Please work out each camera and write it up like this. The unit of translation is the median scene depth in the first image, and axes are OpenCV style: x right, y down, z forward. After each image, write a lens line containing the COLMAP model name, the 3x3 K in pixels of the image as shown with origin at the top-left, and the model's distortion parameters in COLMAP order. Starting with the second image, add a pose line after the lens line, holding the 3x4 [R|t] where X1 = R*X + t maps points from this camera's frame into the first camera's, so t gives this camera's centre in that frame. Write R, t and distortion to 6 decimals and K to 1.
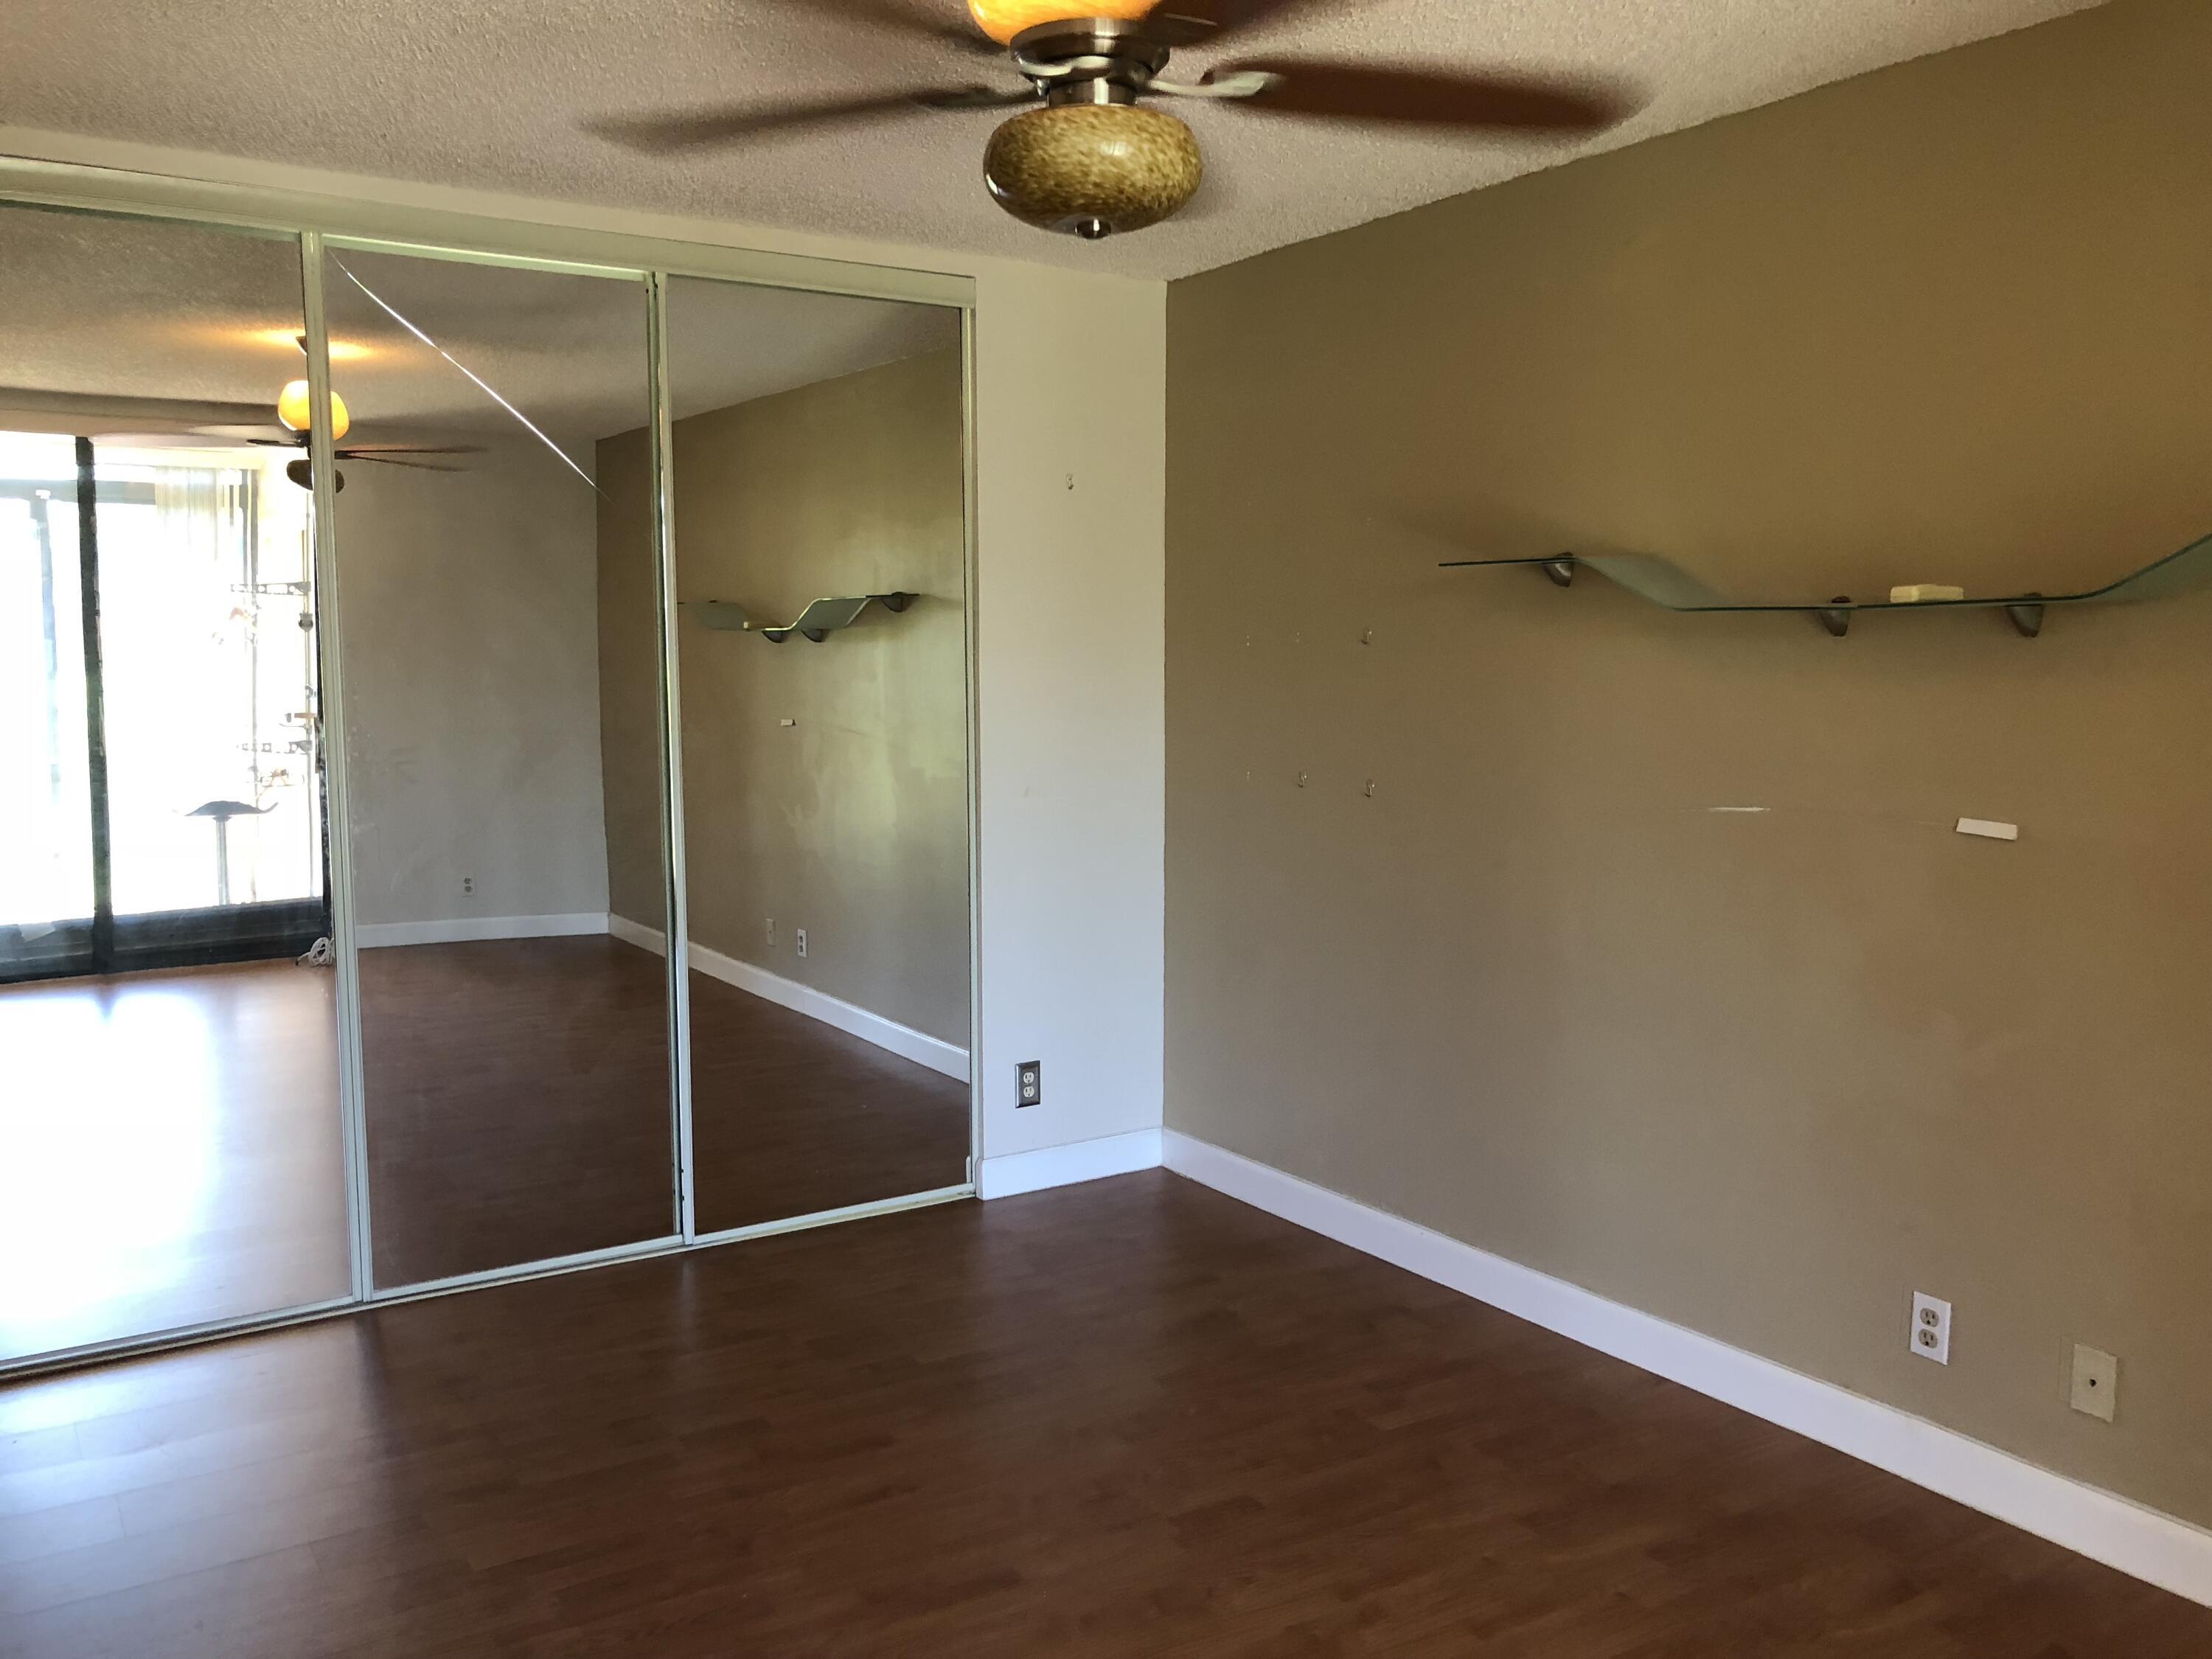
lens RADIAL K [[1801.2, 0, 1117.4], [0, 1801.2, 829.7], [0, 0, 1]] dist [0.034455, -0.017204]
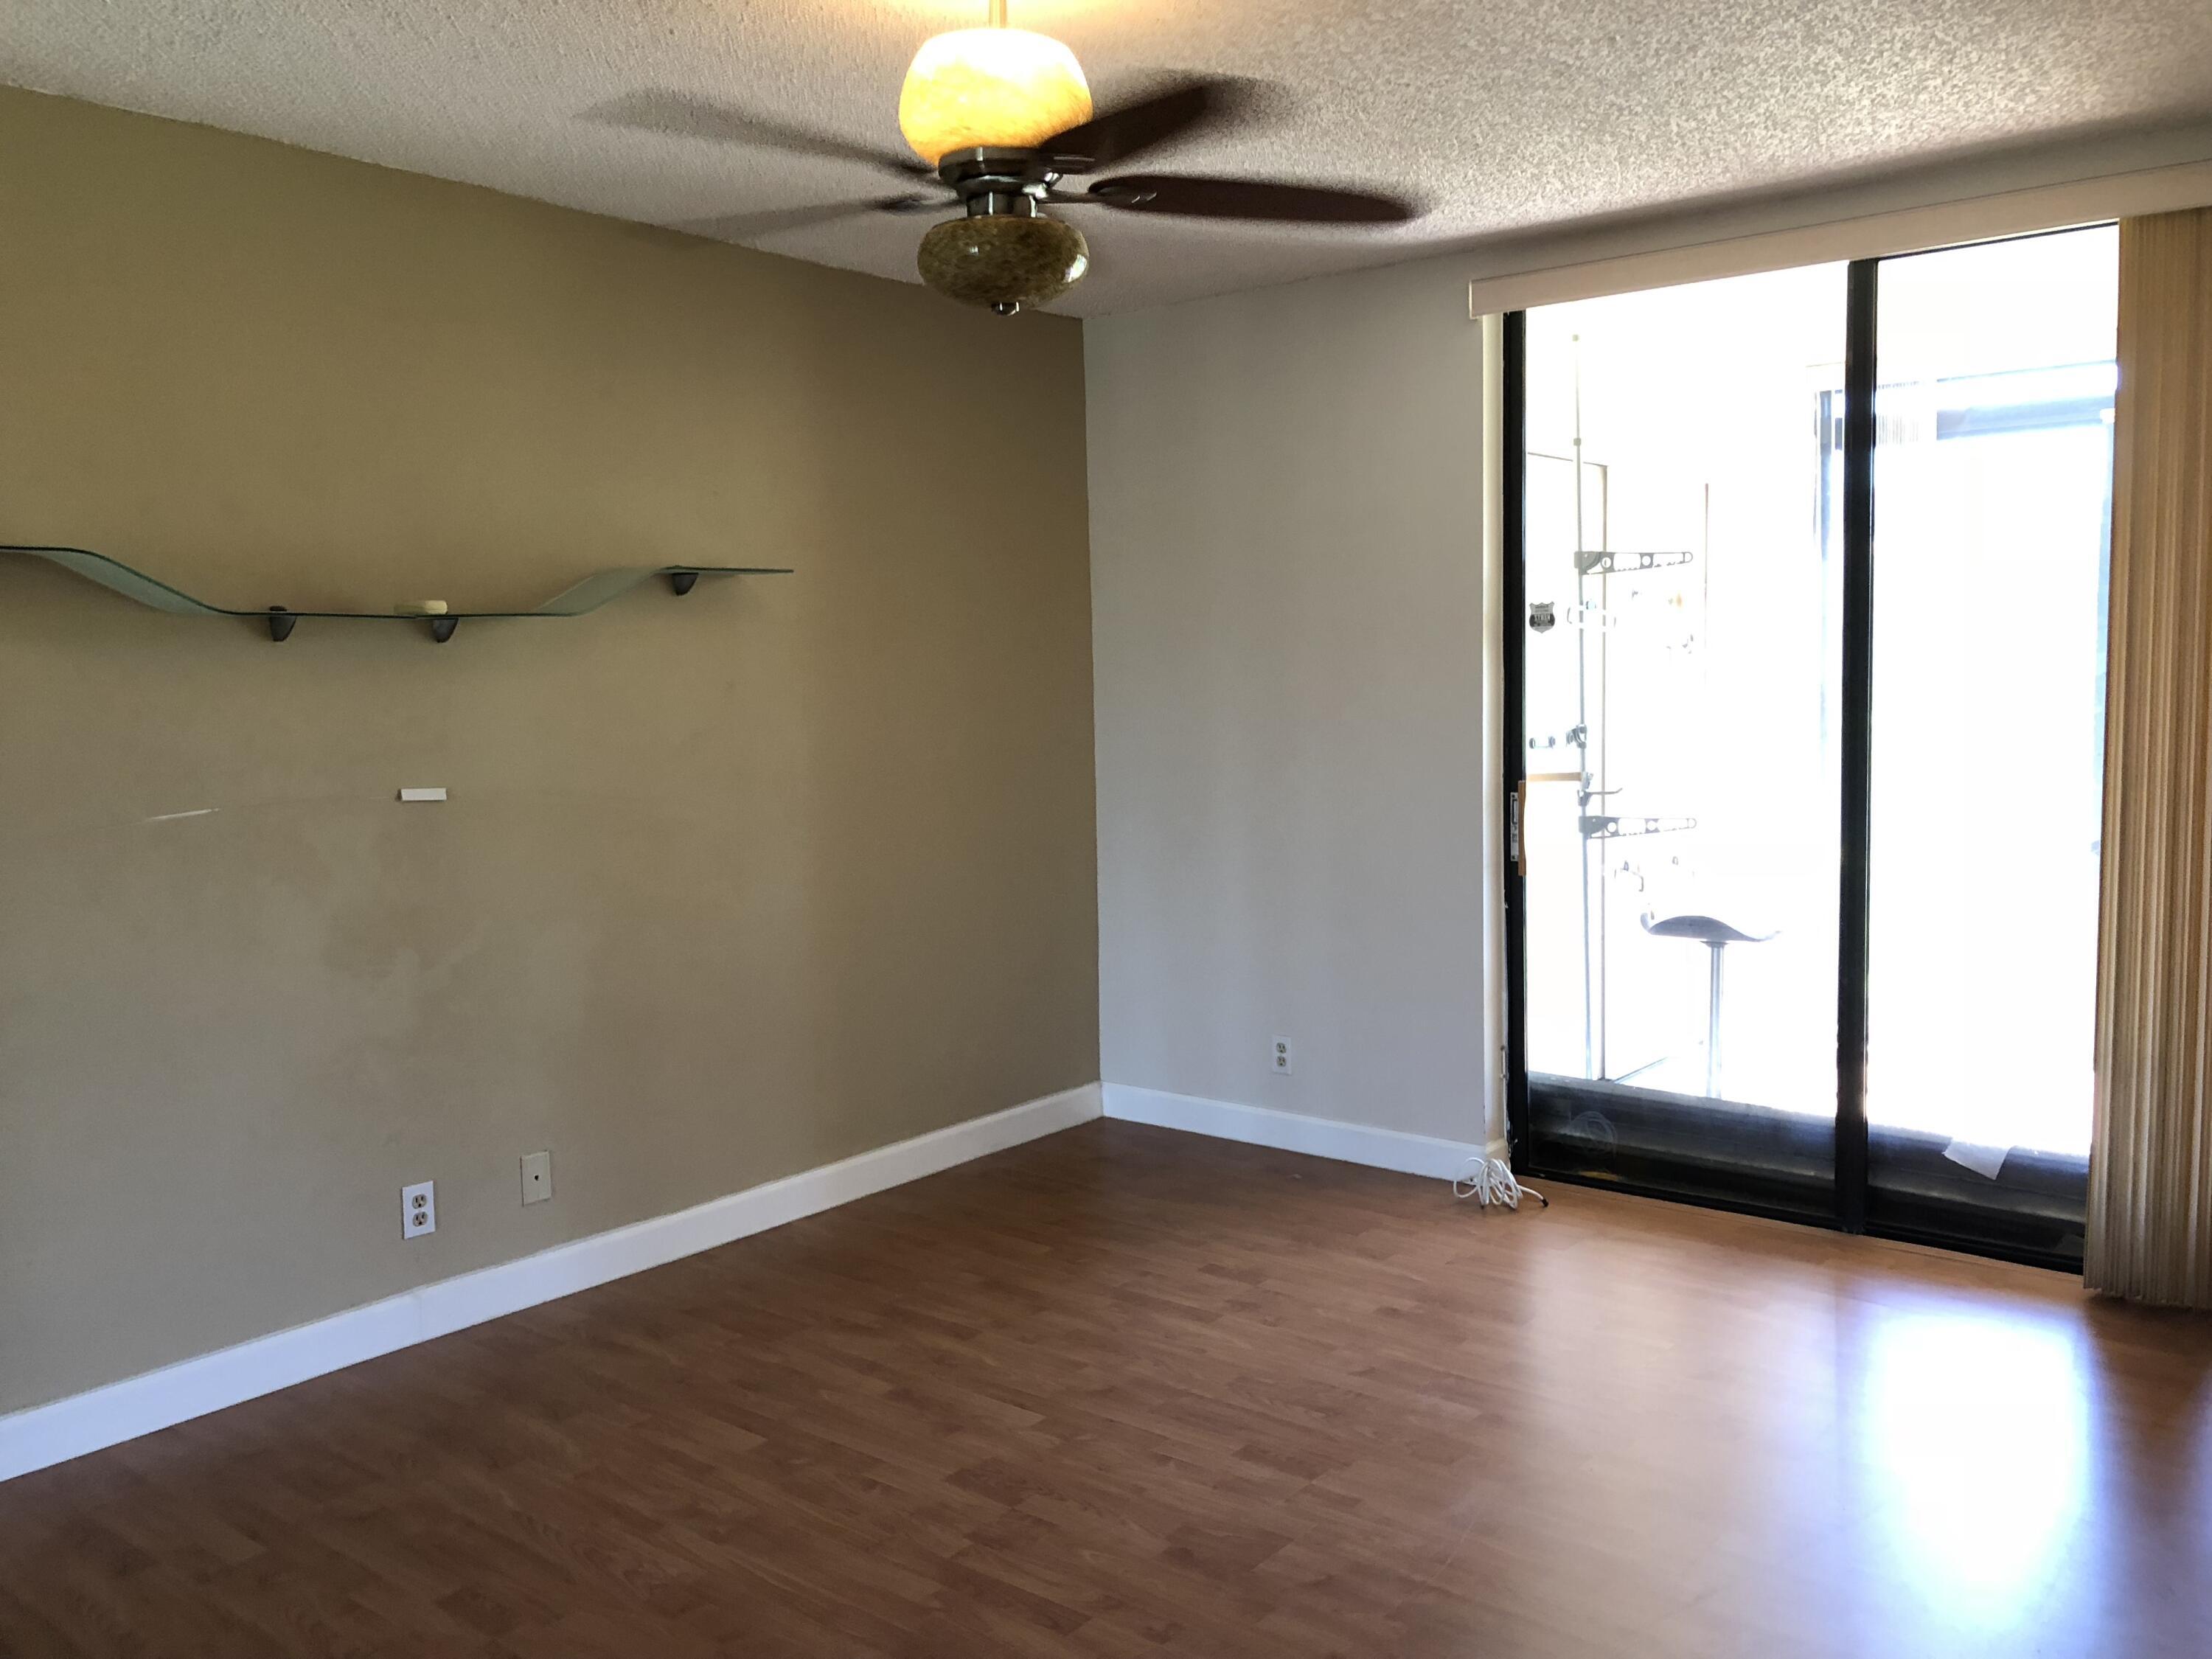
lens RADIAL K [[1801.2, 0, 1117.4], [0, 1801.2, 829.7], [0, 0, 1]] dist [0.034455, -0.017204]
pose [[-0.297365, -0.088519, 0.950652, -0.851906], [0.111349, 0.985683, 0.126611, -0.081233], [-0.948249, 0.143503, -0.283251, 0.892563]]
